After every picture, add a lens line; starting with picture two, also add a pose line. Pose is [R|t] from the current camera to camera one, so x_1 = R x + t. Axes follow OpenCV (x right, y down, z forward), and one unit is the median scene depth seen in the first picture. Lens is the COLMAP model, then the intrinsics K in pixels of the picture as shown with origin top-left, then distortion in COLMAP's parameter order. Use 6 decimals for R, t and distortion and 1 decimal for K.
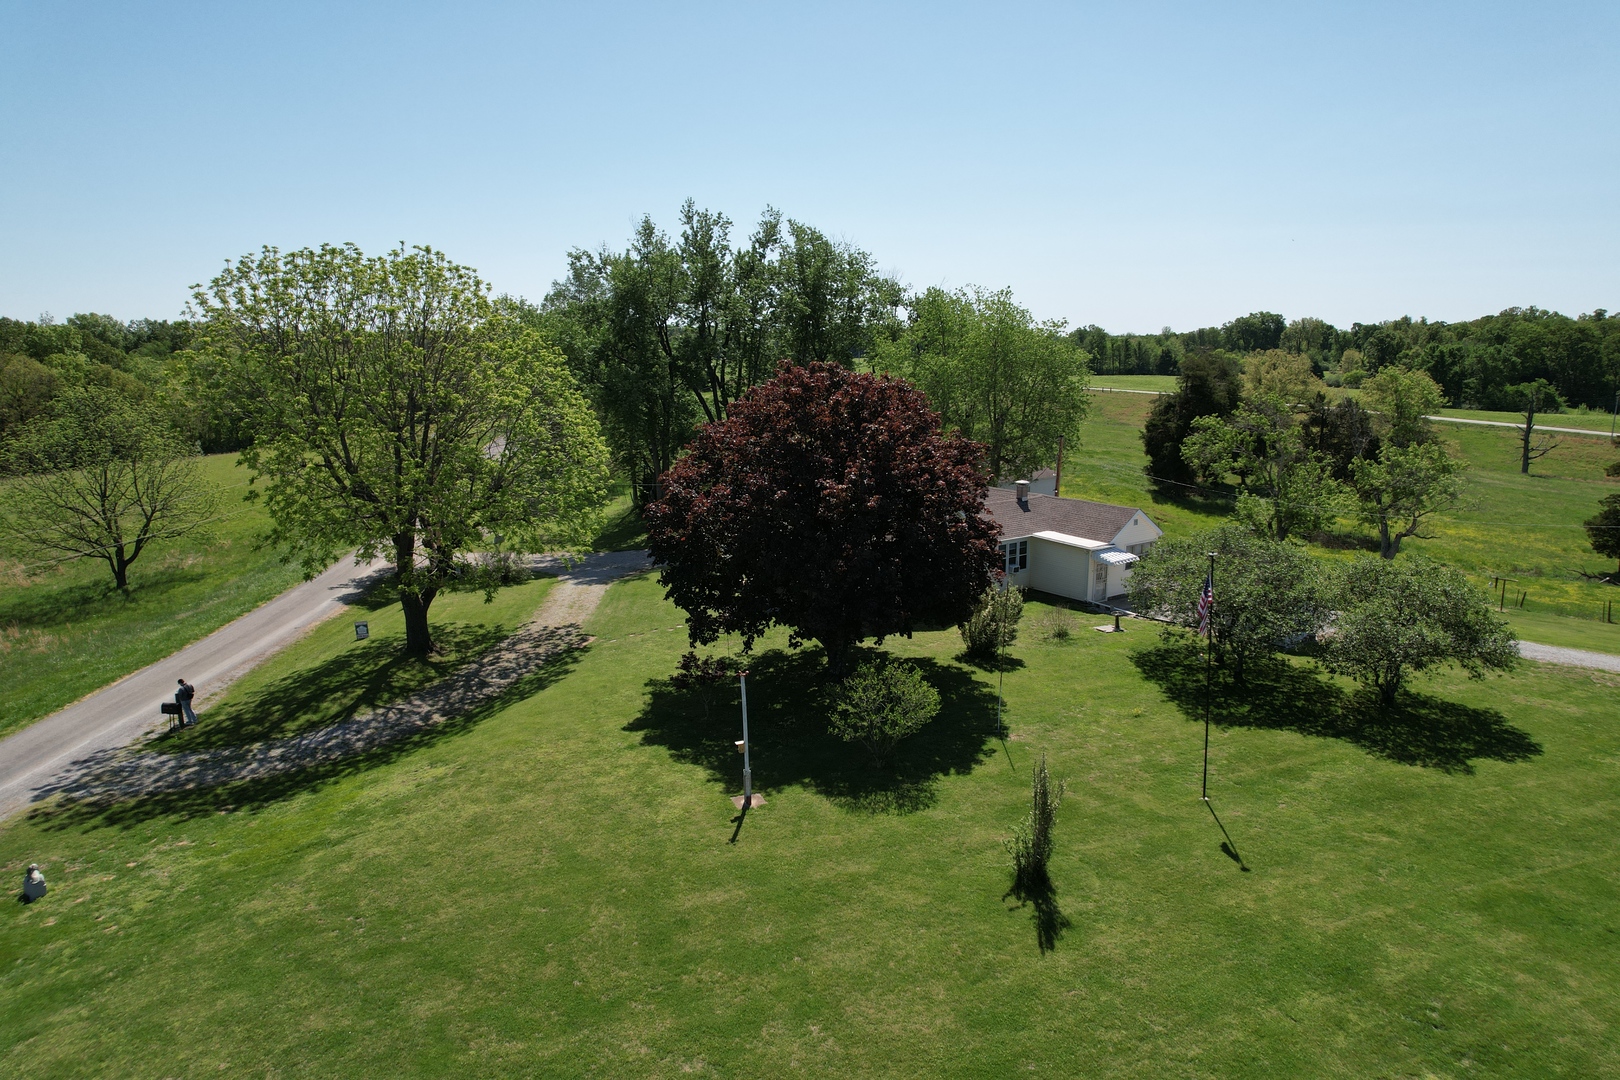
lens RADIAL K [[1037.3, 0, 822.9], [0, 1037.3, 516.1], [0, 0, 1]] dist [-0.069946, 0.063286]
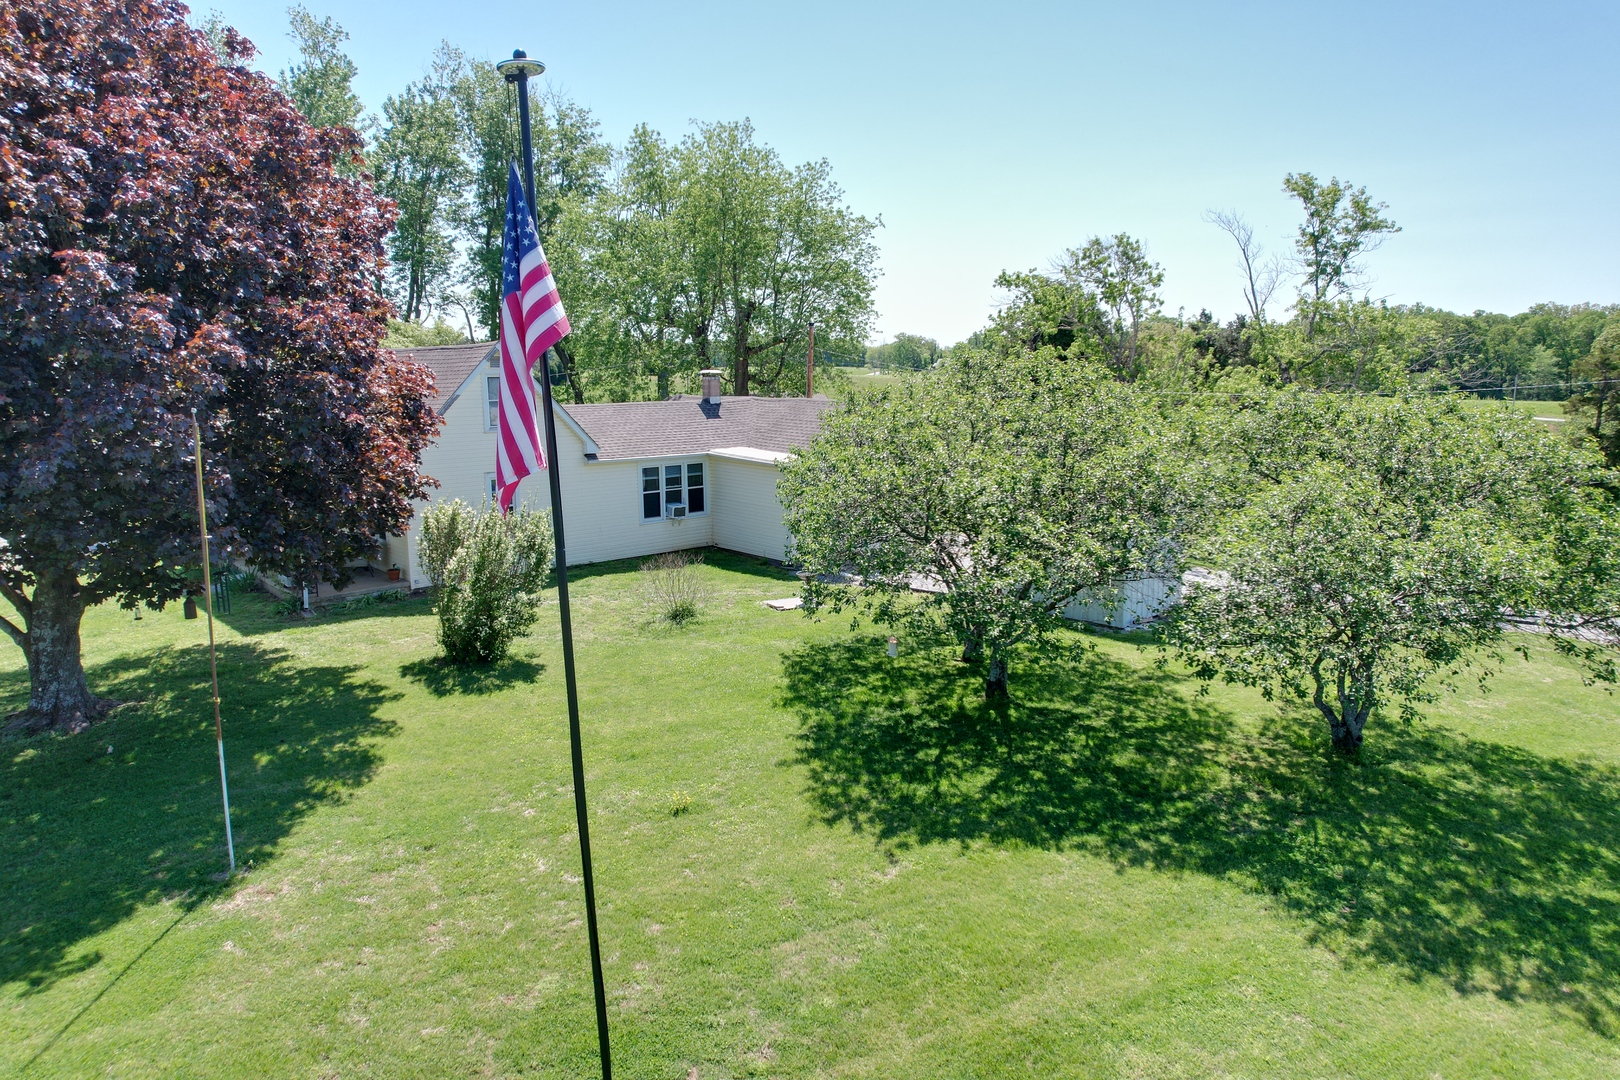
lens RADIAL K [[1037.3, 0, 820.5], [0, 1037.3, 537.3], [0, 0, 1]] dist [-0.069946, 0.063286]
pose [[0.996329, -0.015194, 0.084246, 0.321233], [0.014920, 0.999881, 0.003885, 0.096334], [-0.084295, -0.002613, 0.996437, 0.625058]]
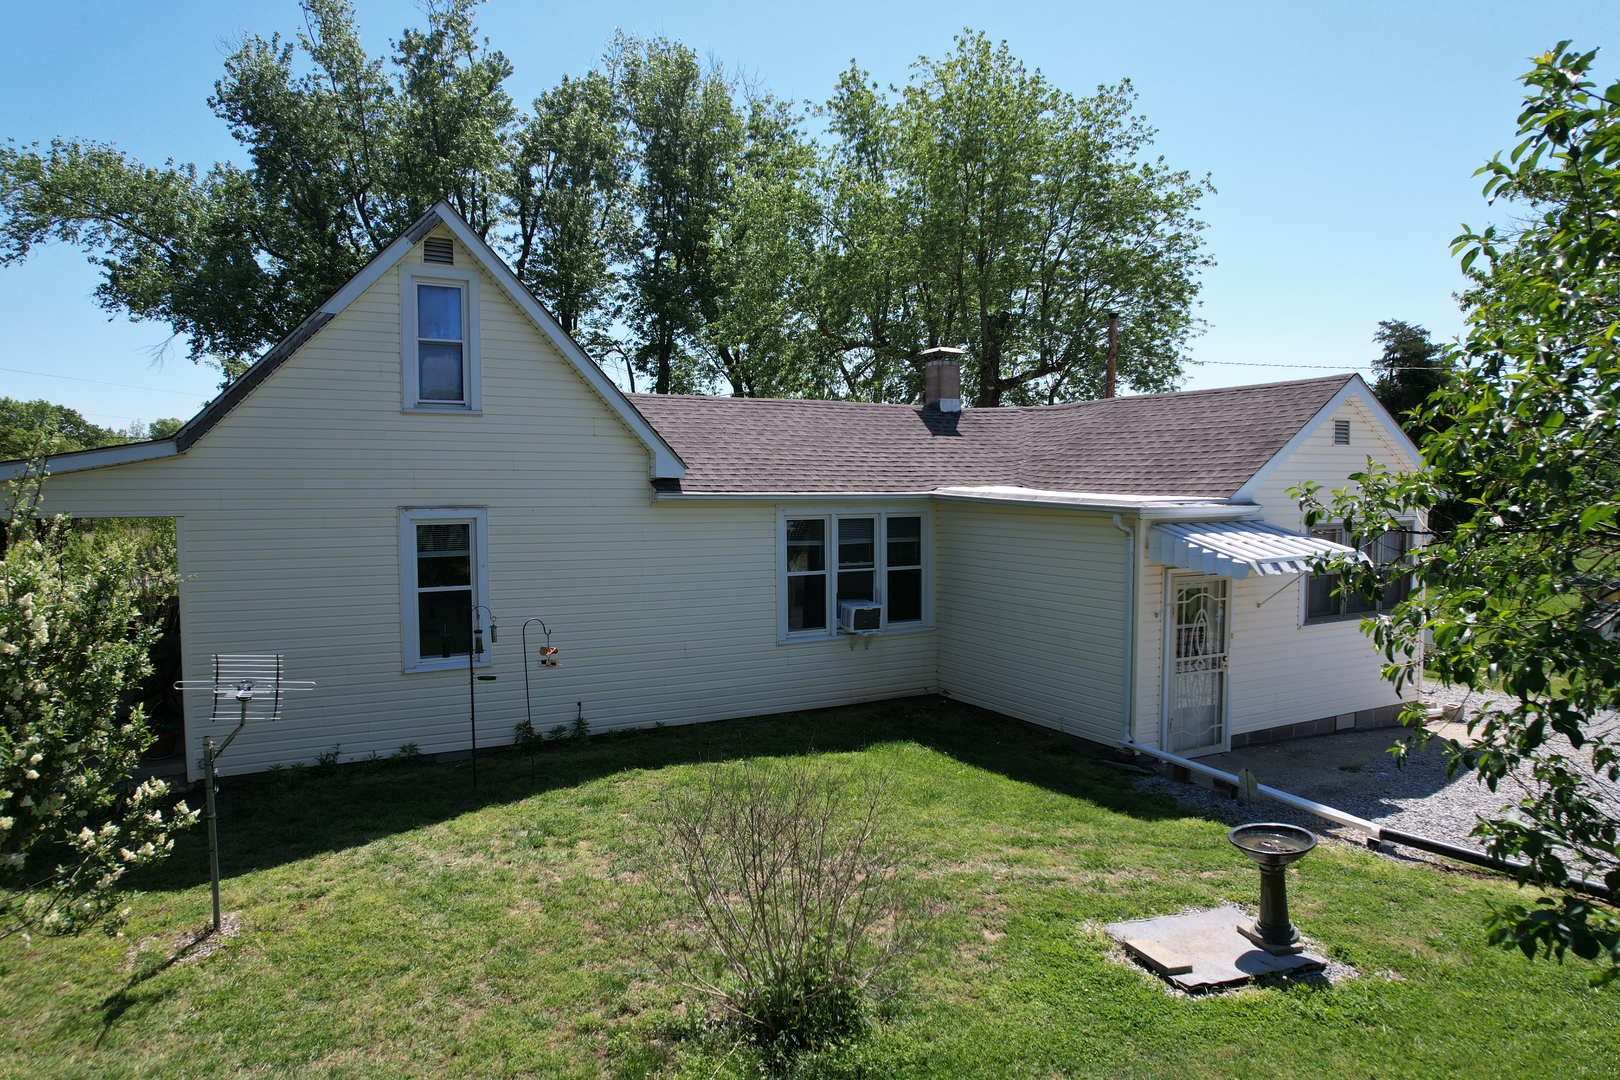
lens RADIAL K [[1037.3, 0, 817.8], [0, 1037.3, 547.1], [0, 0, 1]] dist [-0.069946, 0.063286]
pose [[0.990325, 0.007427, -0.138567, 0.313371], [-0.021845, 0.994460, -0.102823, 0.090618], [0.137036, 0.104855, 0.985001, 1.094921]]
